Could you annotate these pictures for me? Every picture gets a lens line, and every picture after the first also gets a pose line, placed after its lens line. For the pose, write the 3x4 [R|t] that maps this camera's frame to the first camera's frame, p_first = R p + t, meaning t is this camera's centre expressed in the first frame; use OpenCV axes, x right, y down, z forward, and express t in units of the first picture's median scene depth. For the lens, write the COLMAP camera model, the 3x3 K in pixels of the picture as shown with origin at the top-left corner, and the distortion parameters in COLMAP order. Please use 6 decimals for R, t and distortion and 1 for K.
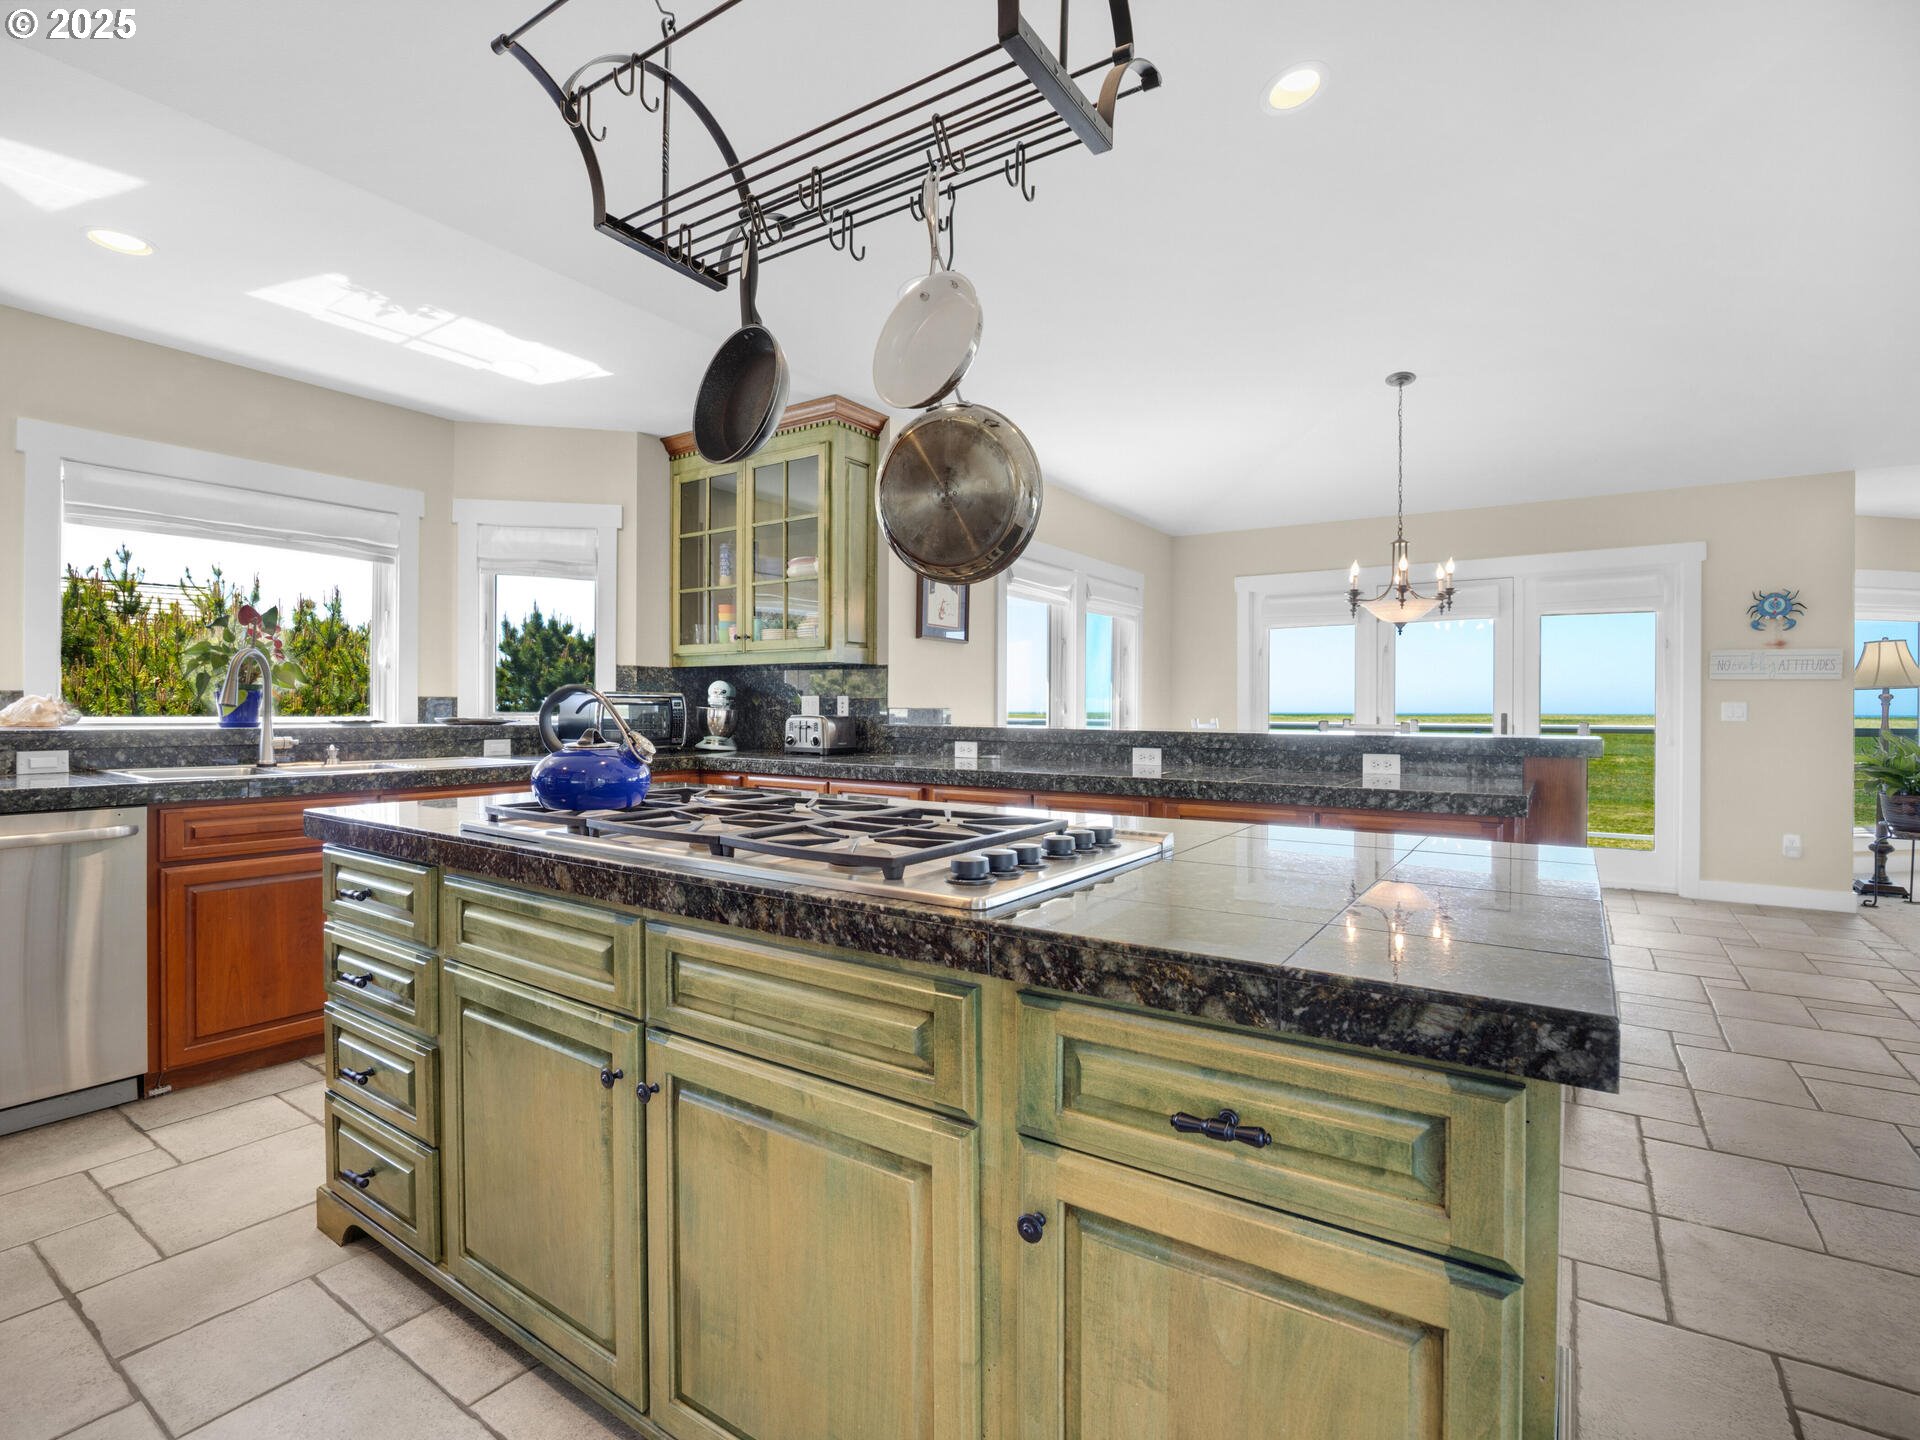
lens RADIAL K [[909.4, 0, 969.7], [0, 909.4, 714.2], [0, 0, 1]] dist [-0.018061, 0.000516]
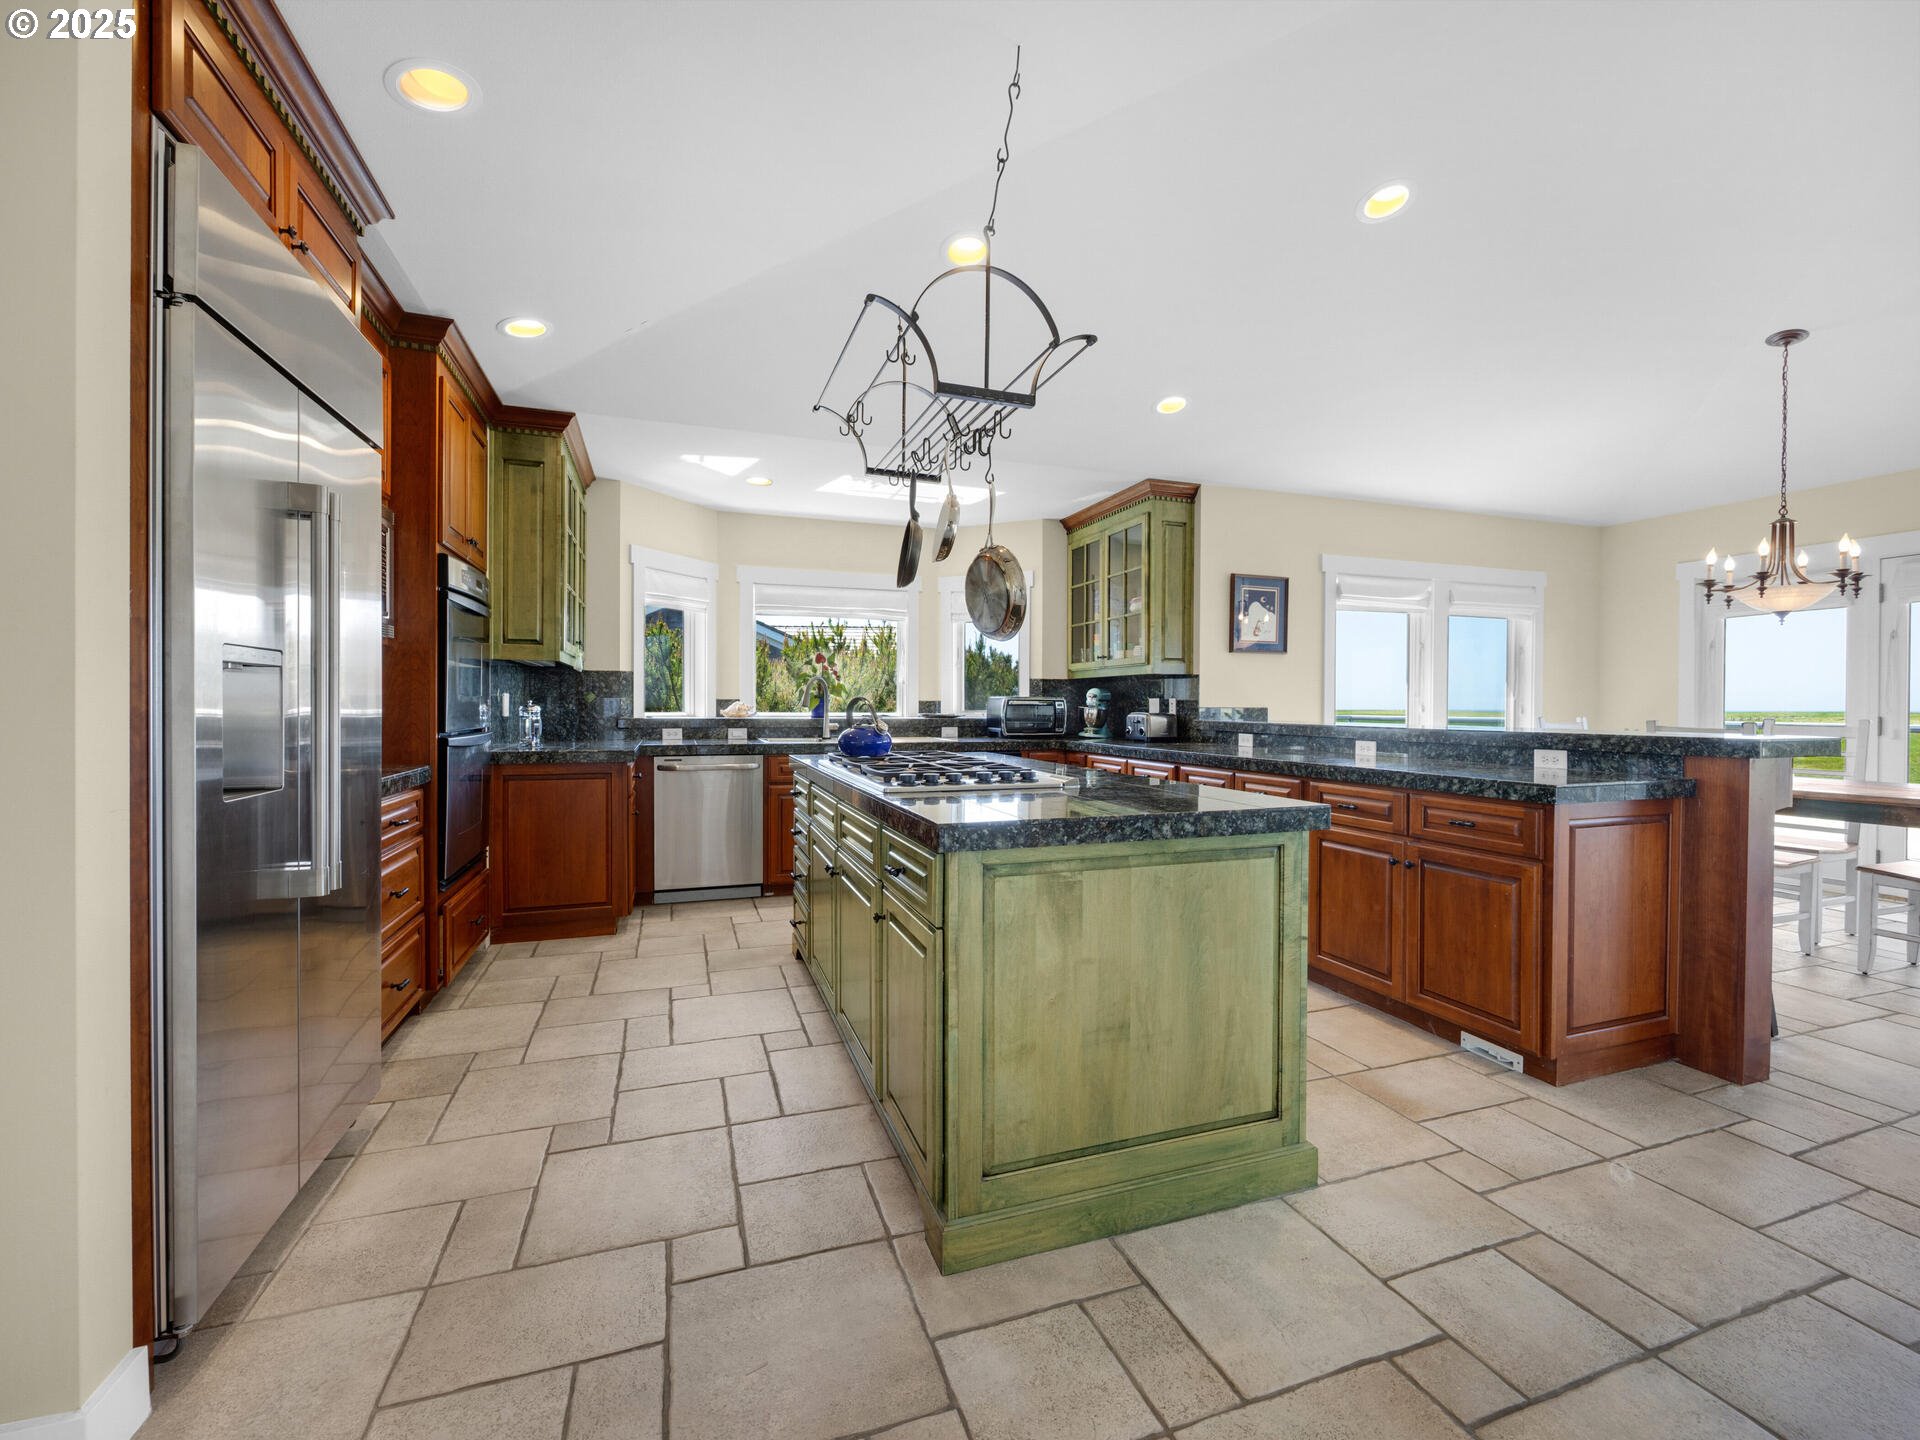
lens RADIAL K [[813.5, 0, 970.5], [0, 813.5, 713.0], [0, 0, 1]] dist [-0.001623, -0.000415]
pose [[0.804487, 0.003152, -0.593962, 0.458282], [-0.002649, 0.999995, 0.001720, 0.000264], [0.593964, 0.000190, 0.804491, -0.182932]]
